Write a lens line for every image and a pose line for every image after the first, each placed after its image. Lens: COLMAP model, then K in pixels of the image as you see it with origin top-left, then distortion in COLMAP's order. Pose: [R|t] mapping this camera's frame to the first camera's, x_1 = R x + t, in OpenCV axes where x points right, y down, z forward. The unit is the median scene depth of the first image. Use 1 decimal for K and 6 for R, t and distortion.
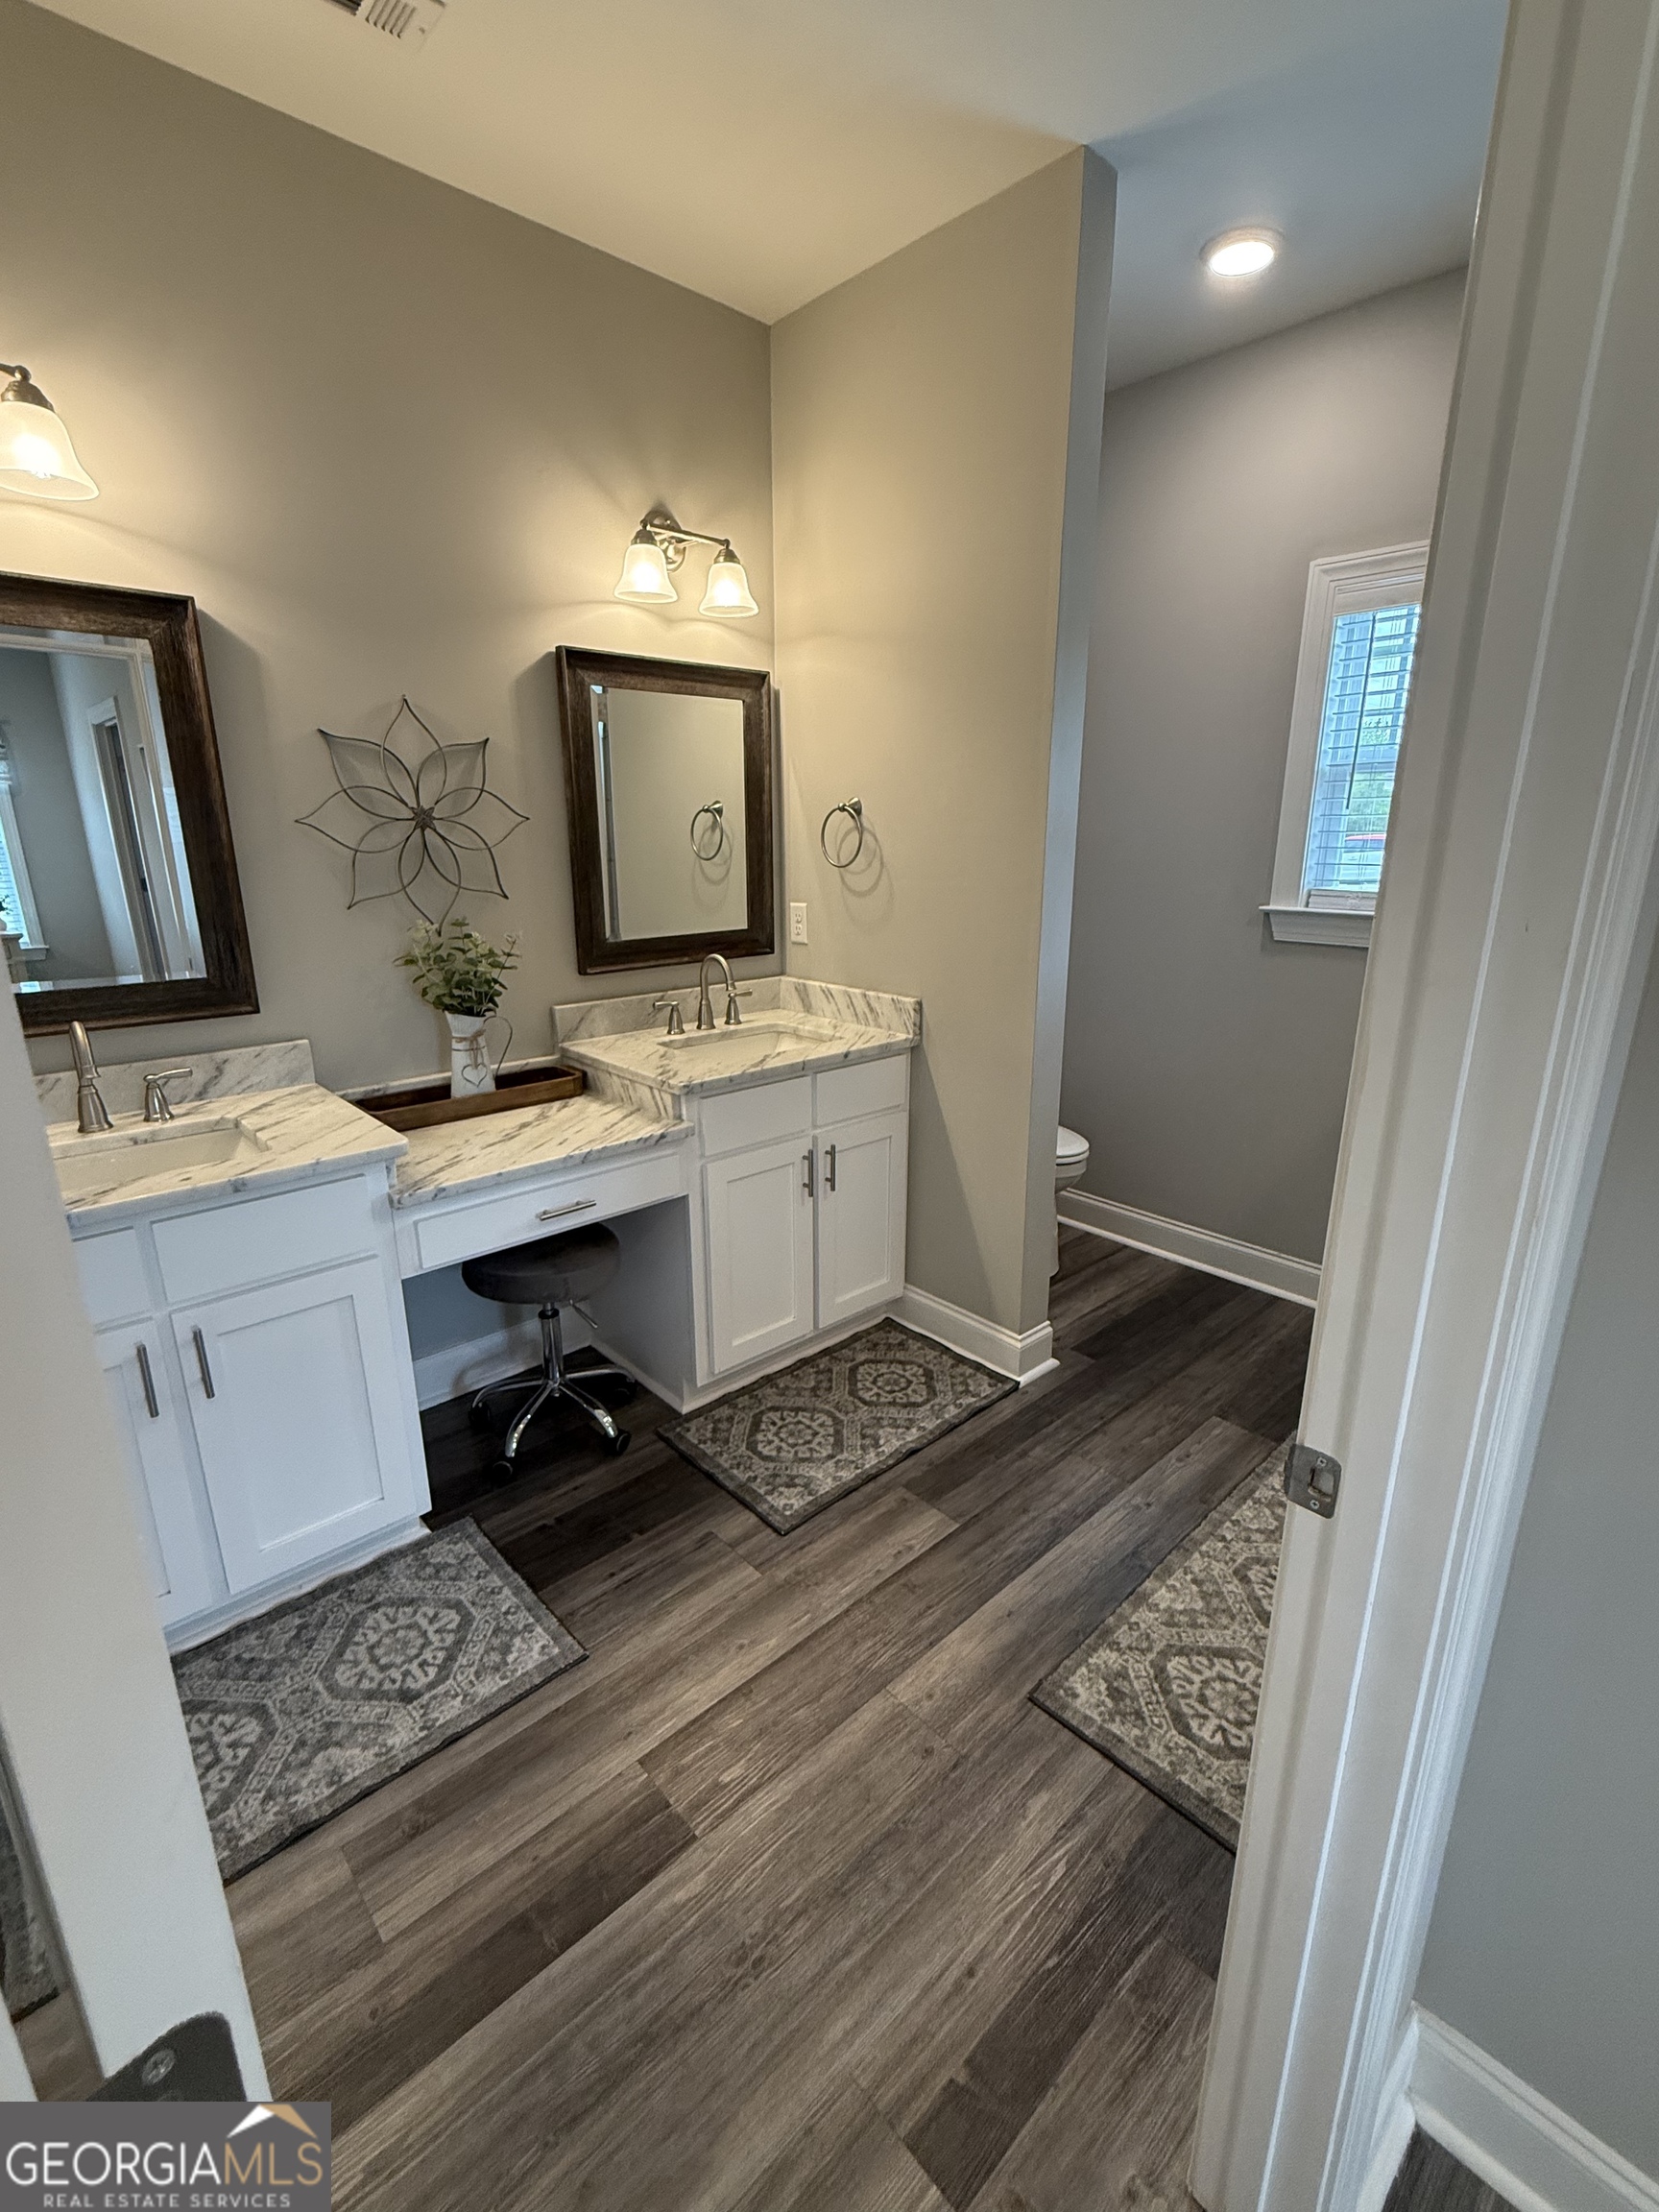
lens RADIAL K [[972.4, 0, 829.5], [0, 972.4, 1106.0], [0, 0, 1]] dist [-0.000555, -0.000035]
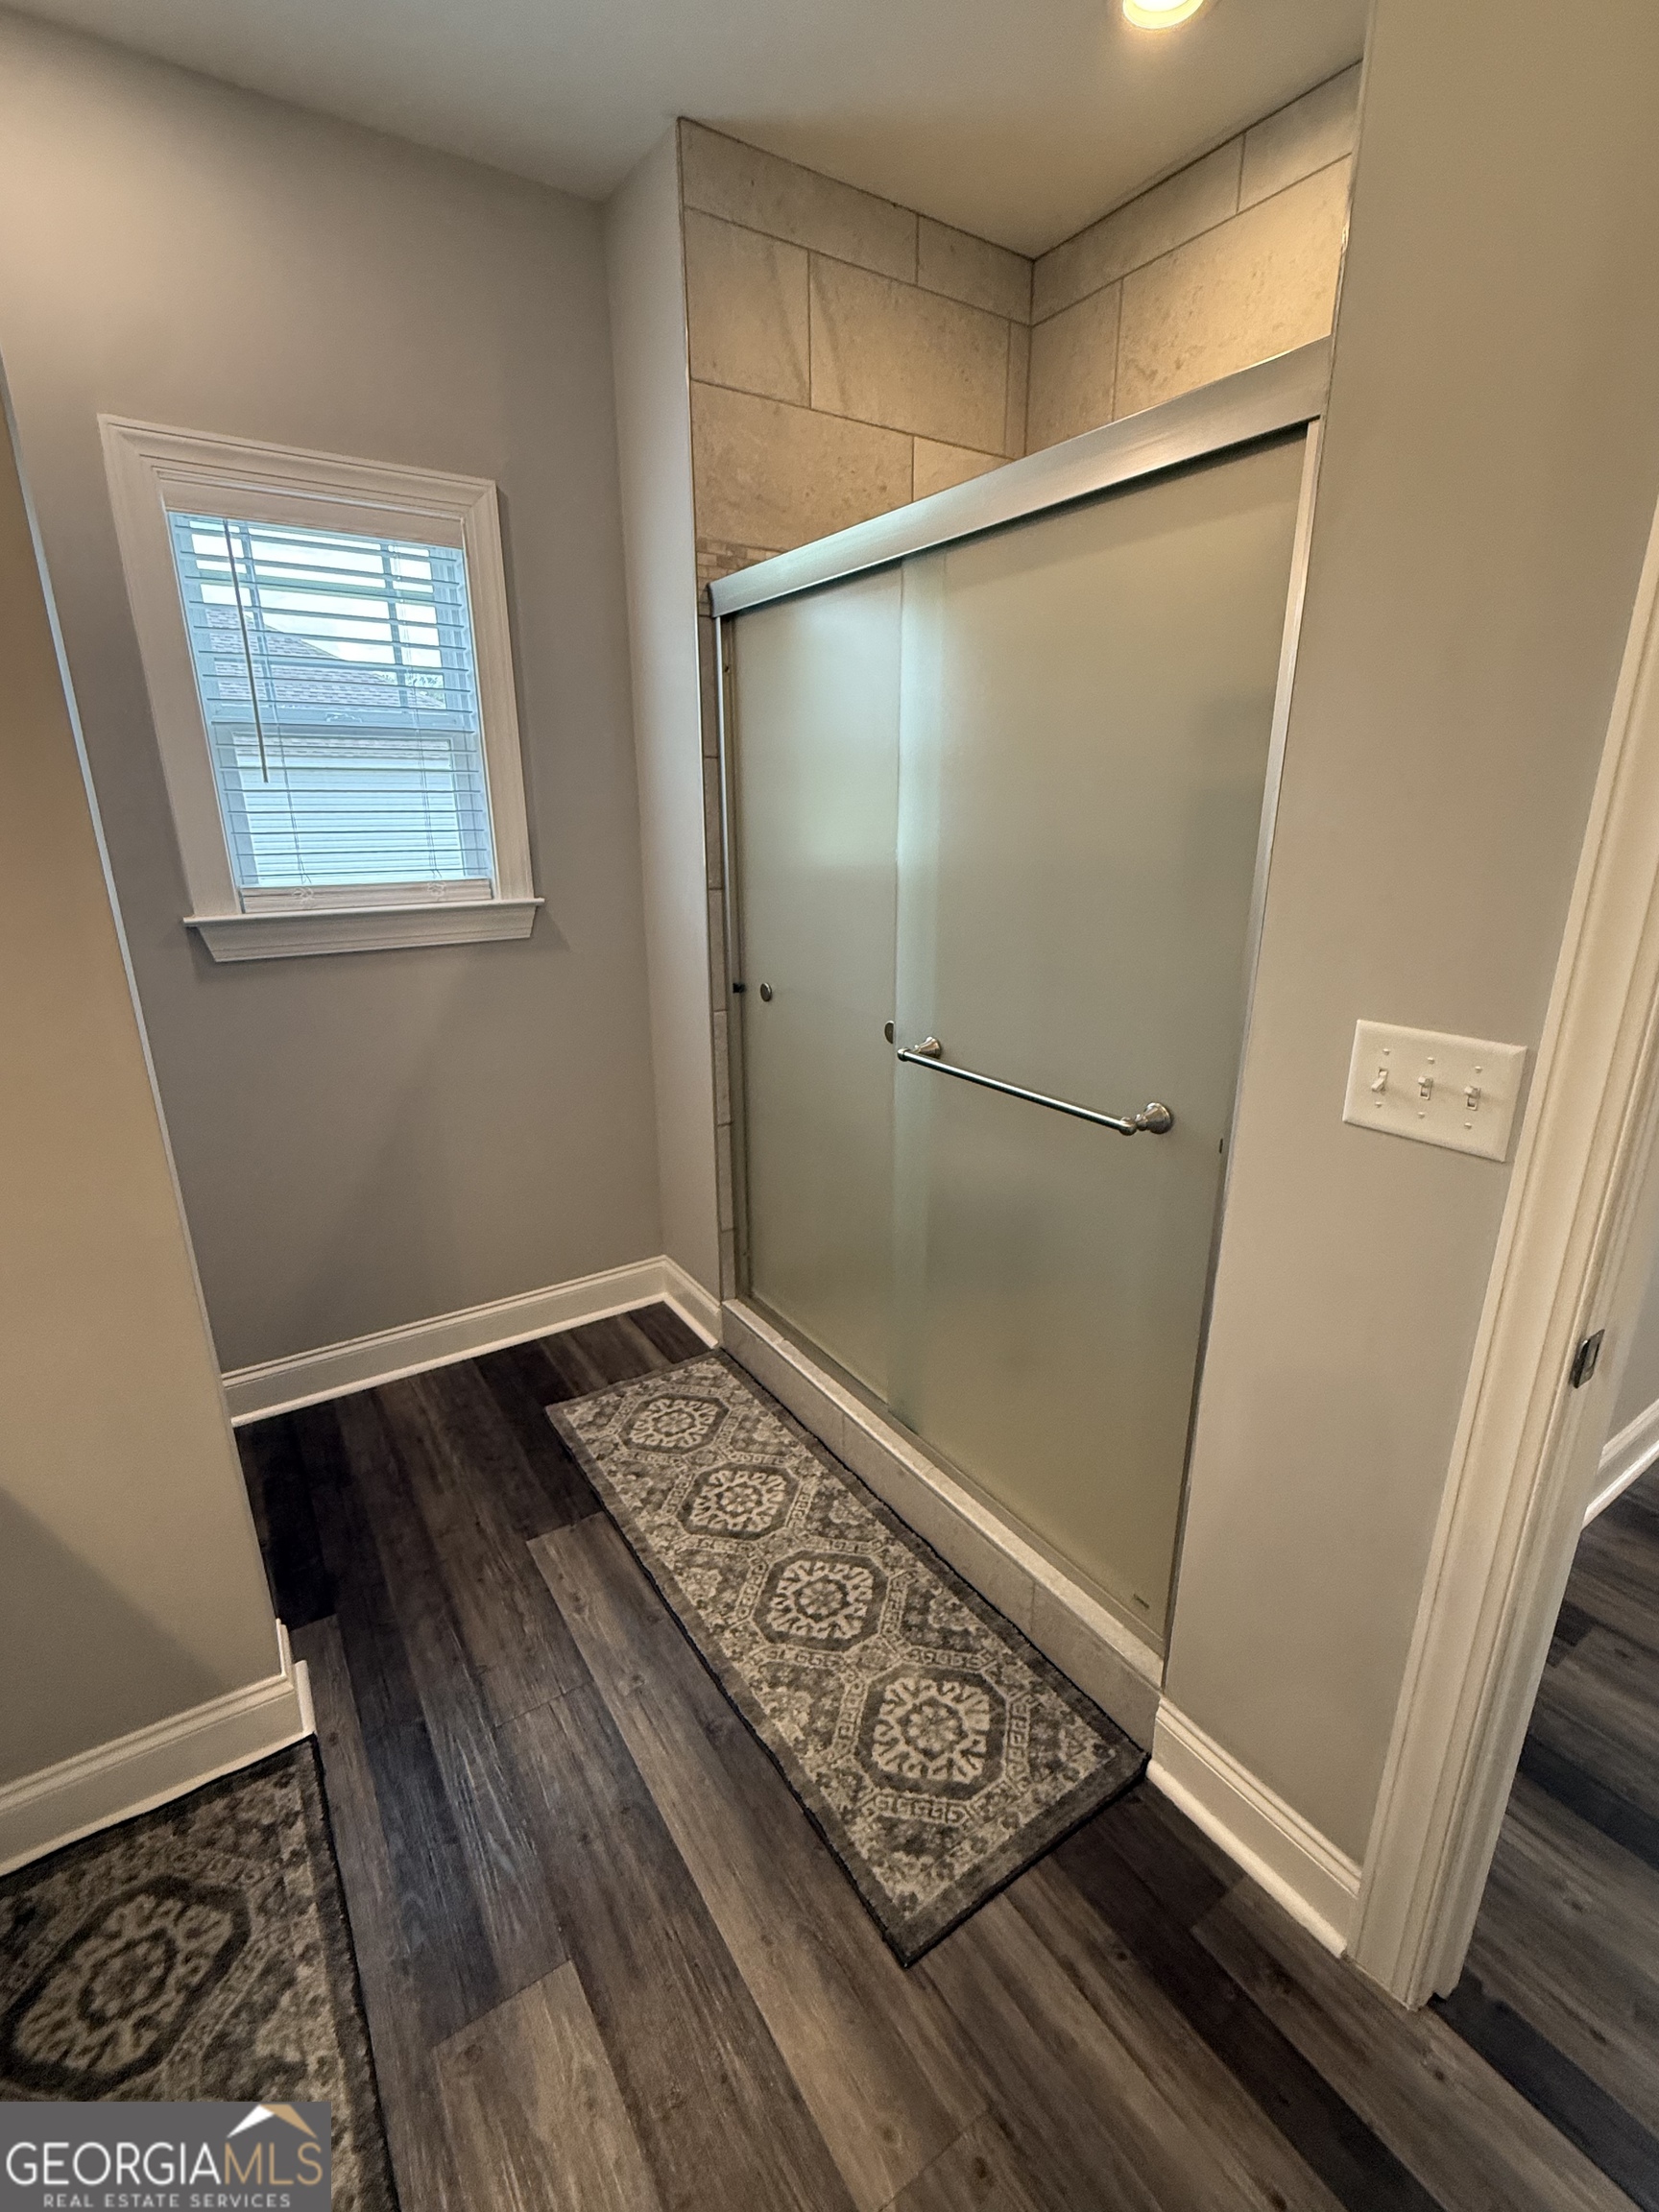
lens RADIAL K [[972.4, 0, 829.5], [0, 972.4, 1106.0], [0, 0, 1]] dist [-0.000555, -0.000035]
pose [[0.162078, -0.290022, 0.943196, -0.249003], [0.274435, 0.931373, 0.239228, -0.160889], [-0.947848, 0.220072, 0.230547, 0.571763]]
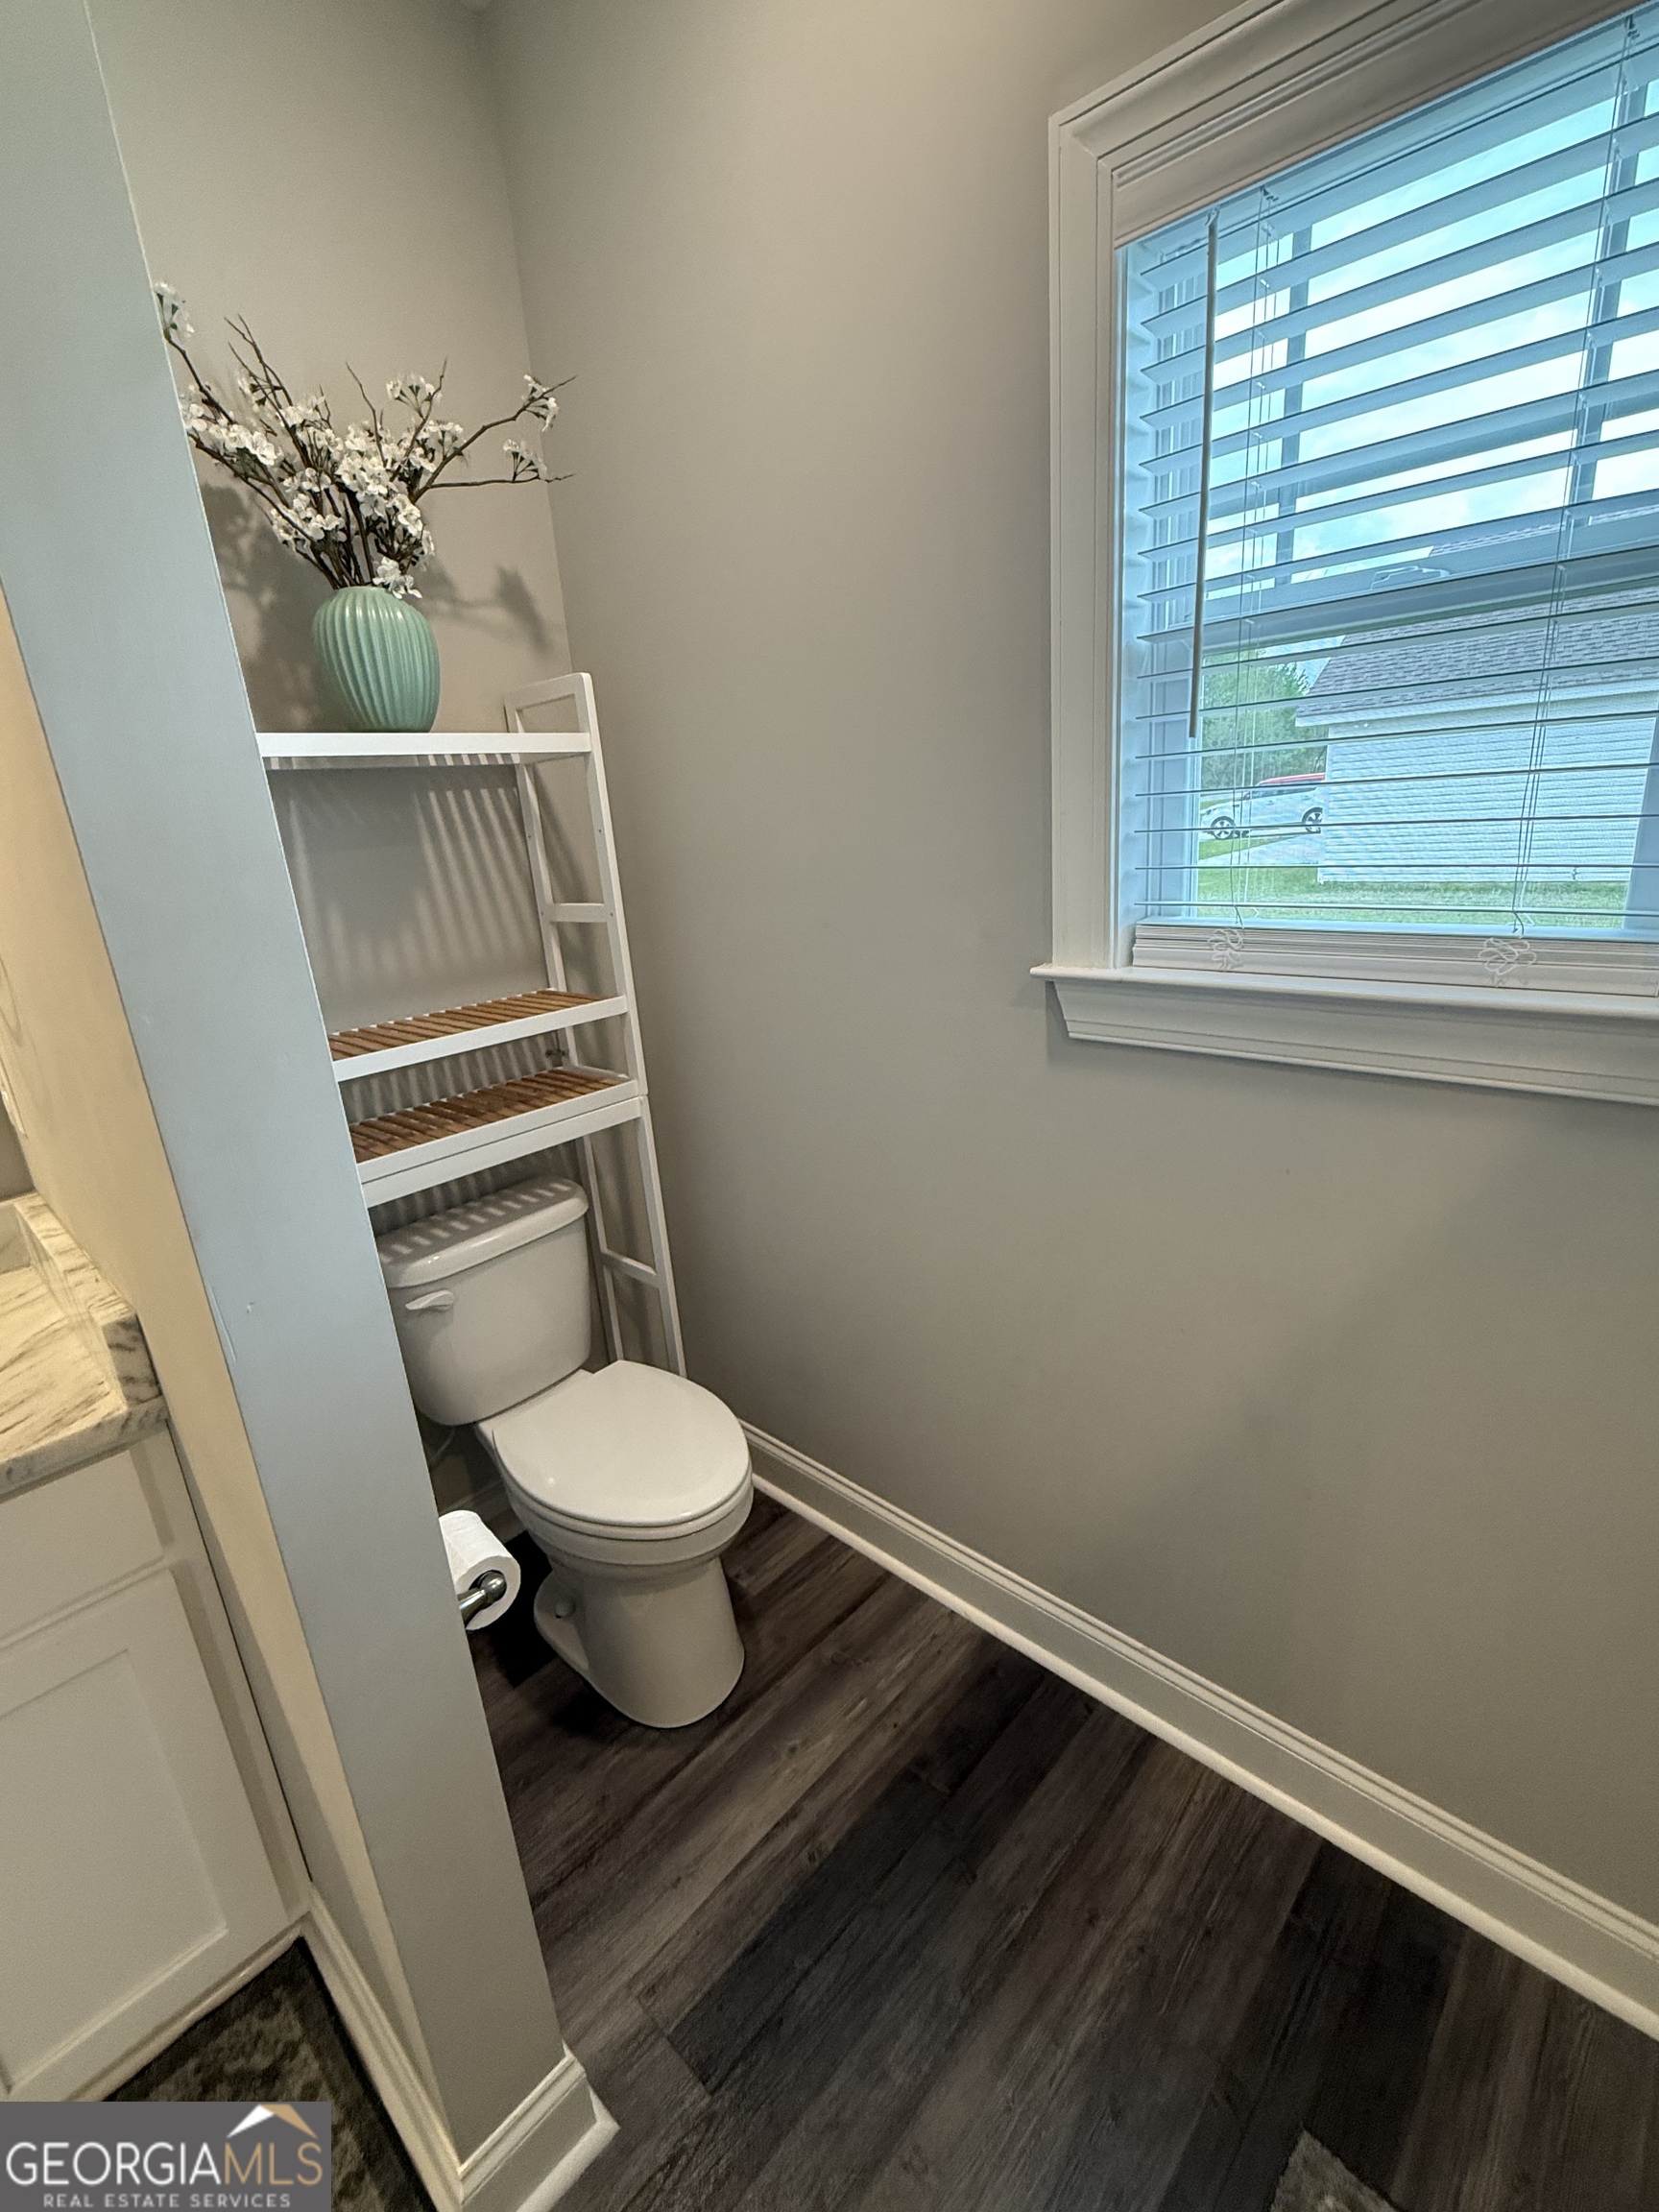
lens RADIAL K [[970.5, 0, 829.5], [0, 970.5, 1106.0], [0, 0, 1]] dist [-0.000378, 0.000226]
pose [[0.995016, -0.086546, 0.049525, 0.431539], [0.085543, 0.996091, 0.022034, -0.214885], [-0.051238, -0.017687, 0.998530, 0.741612]]
